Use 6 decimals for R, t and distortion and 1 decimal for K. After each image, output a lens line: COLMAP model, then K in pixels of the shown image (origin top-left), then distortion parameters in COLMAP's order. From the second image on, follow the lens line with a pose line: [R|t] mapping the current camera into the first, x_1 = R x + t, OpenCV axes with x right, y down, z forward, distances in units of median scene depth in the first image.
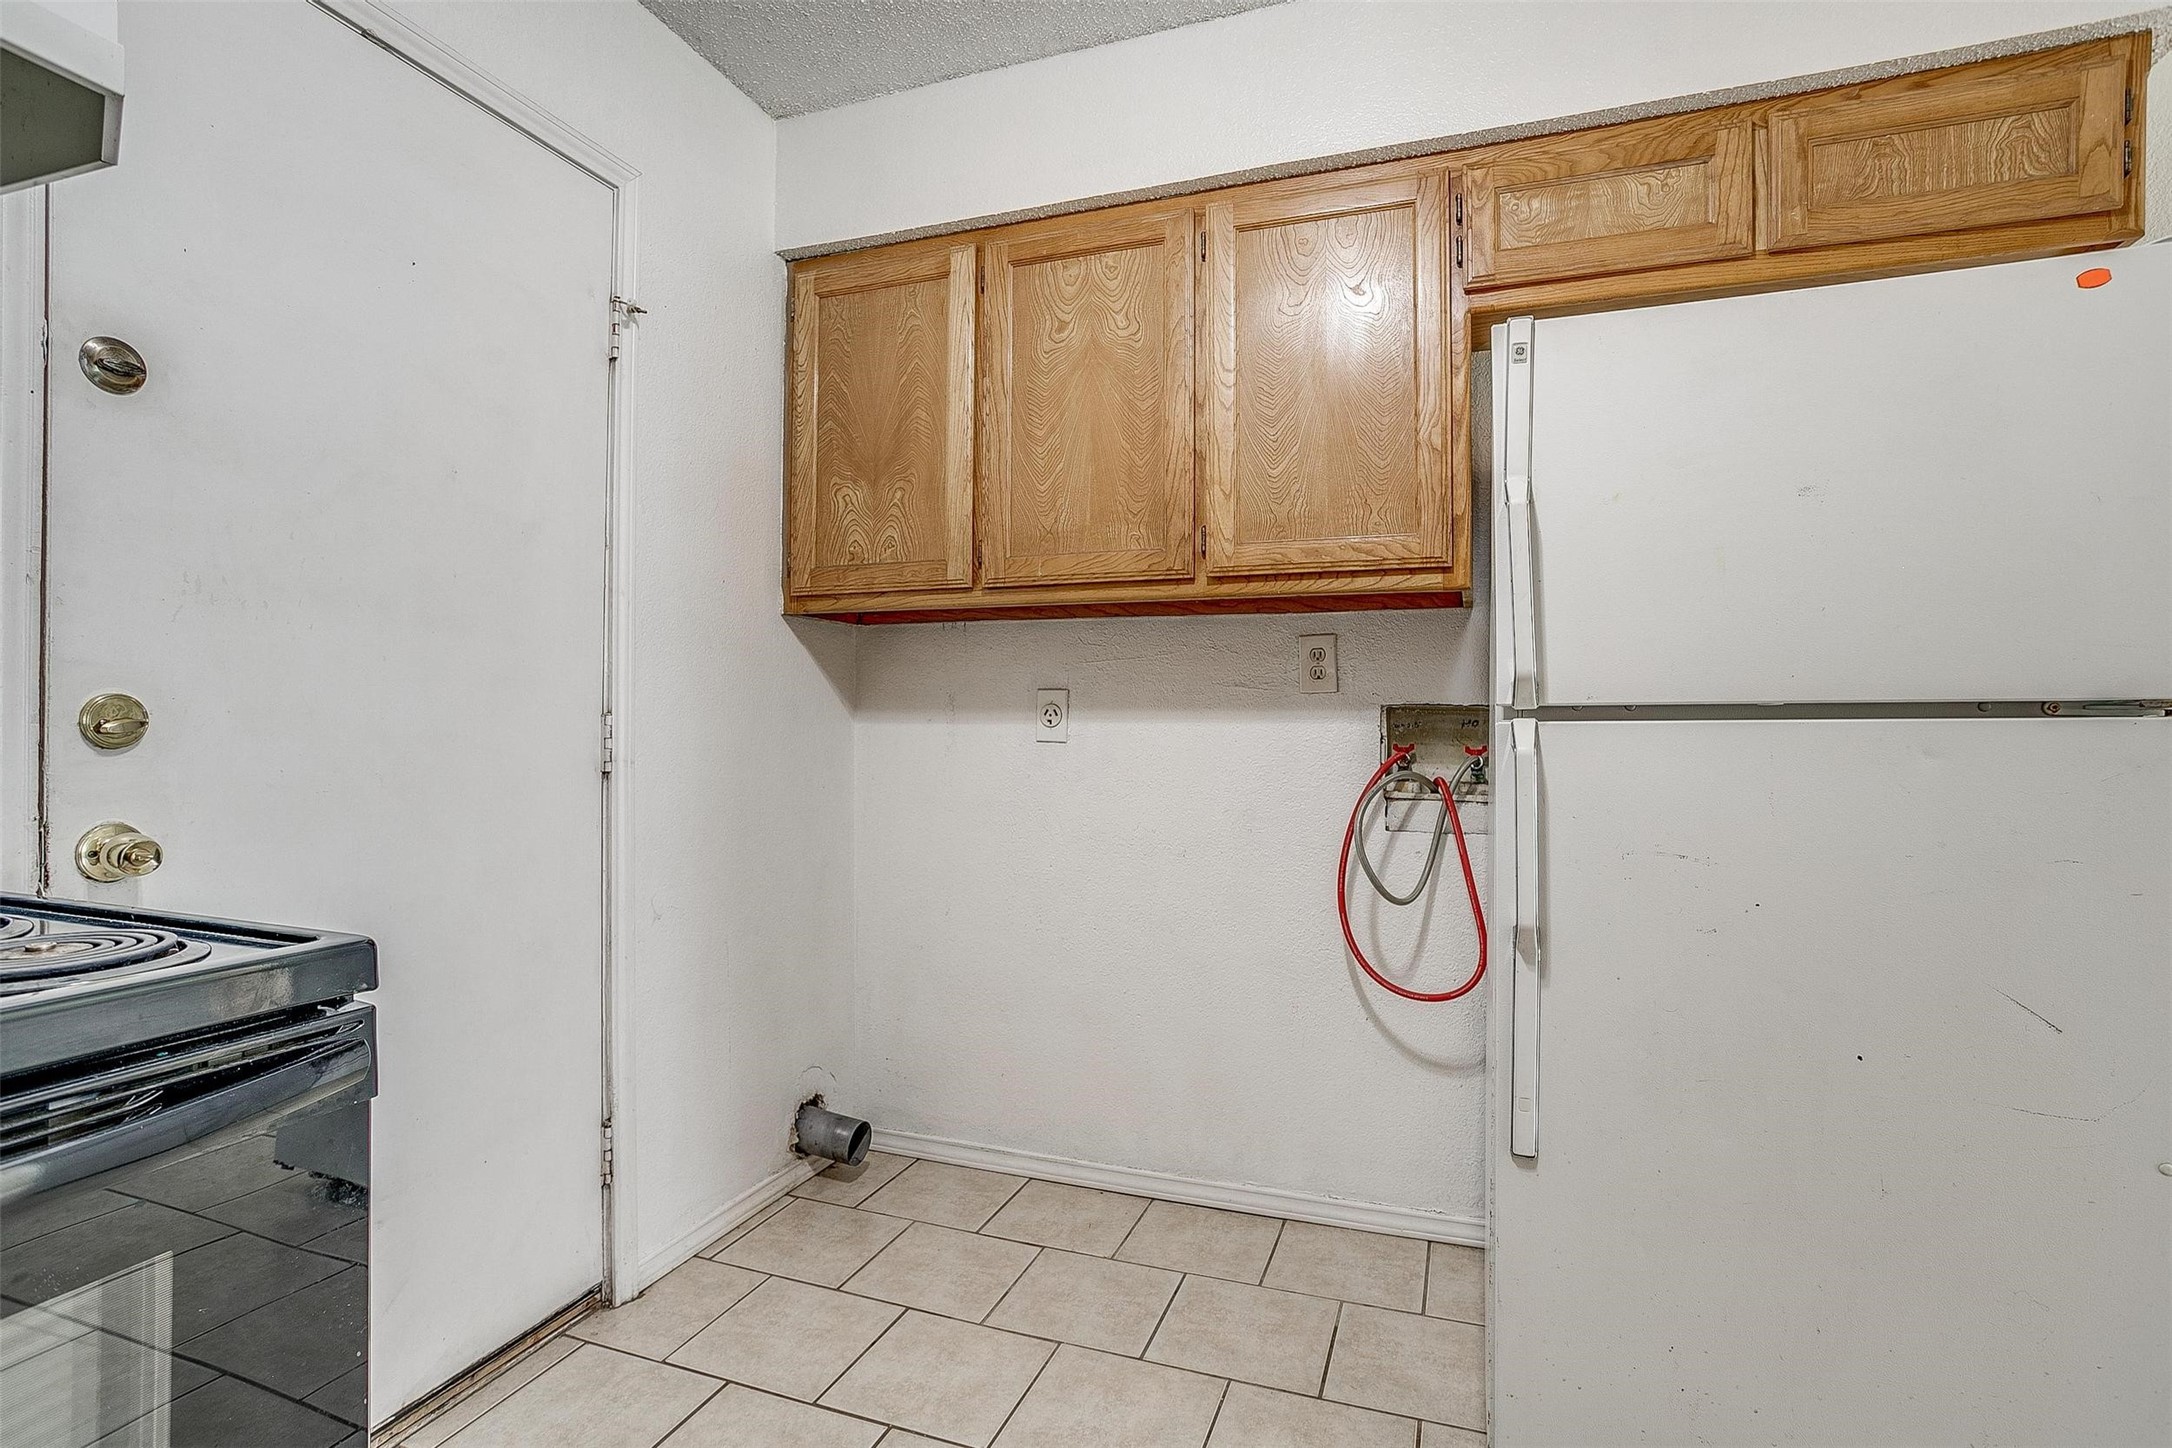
lens RADIAL K [[1058.2, 0, 1088.9], [0, 1058.2, 708.6], [0, 0, 1]] dist [-0.049717, 0.027795]
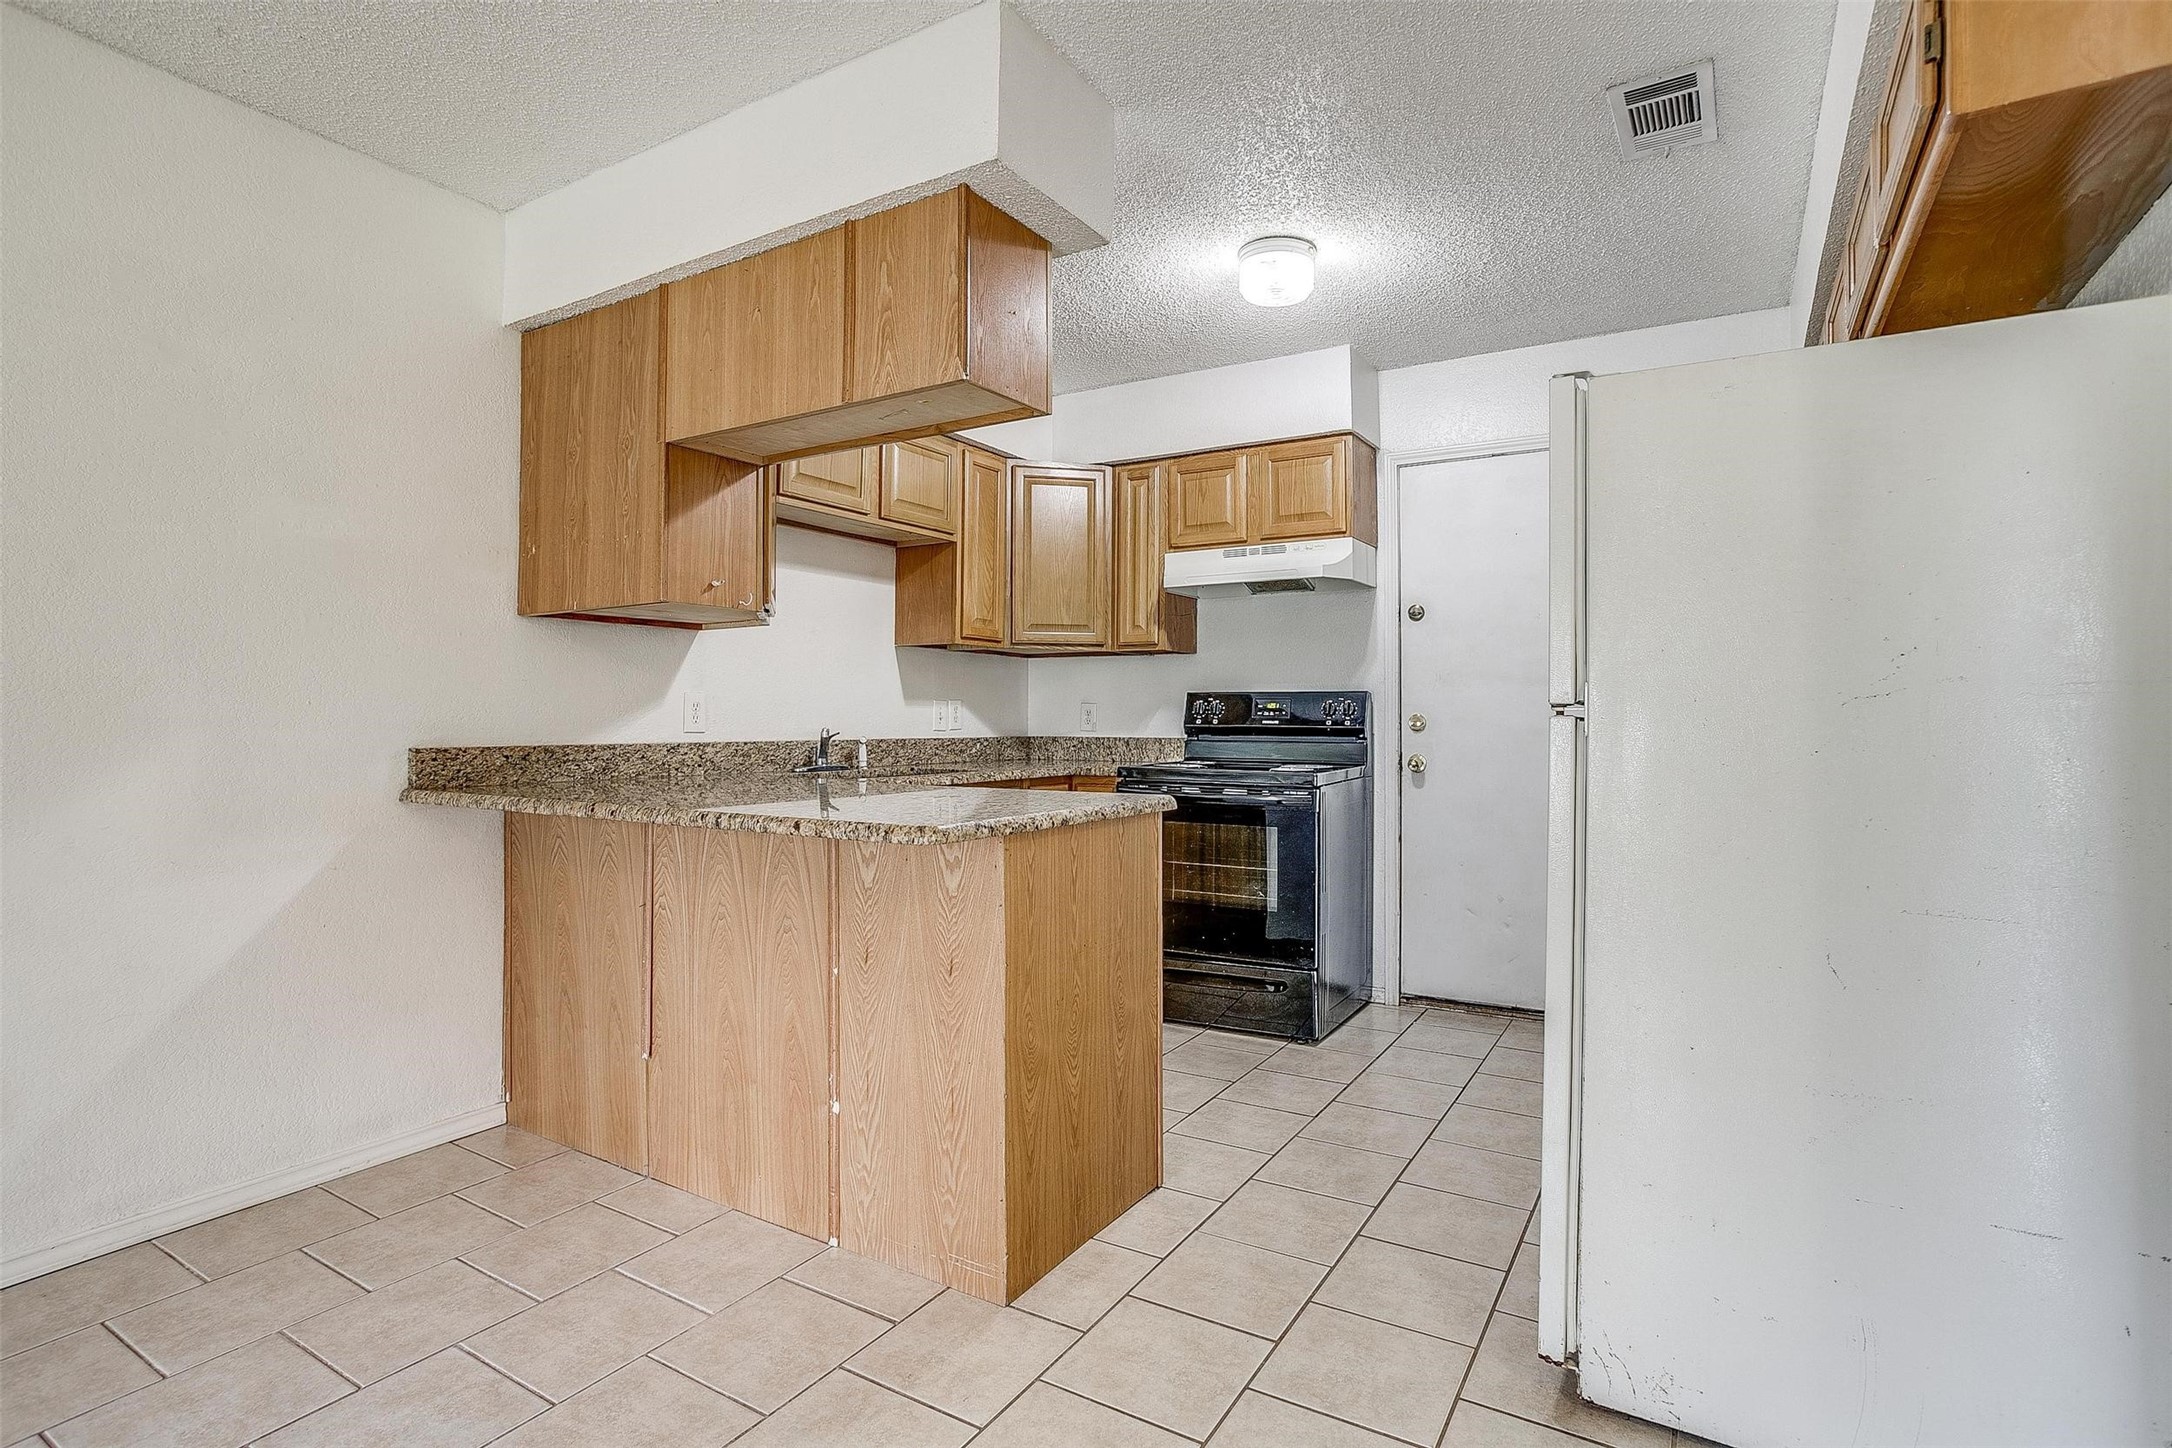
lens RADIAL K [[1058.2, 0, 1099.7], [0, 1058.2, 706.5], [0, 0, 1]] dist [-0.049717, 0.027795]
pose [[-0.195121, -0.015201, -0.980661, 1.356207], [0.006565, 0.999837, -0.016805, 0.007324], [0.980757, -0.009717, -0.194990, 0.370520]]
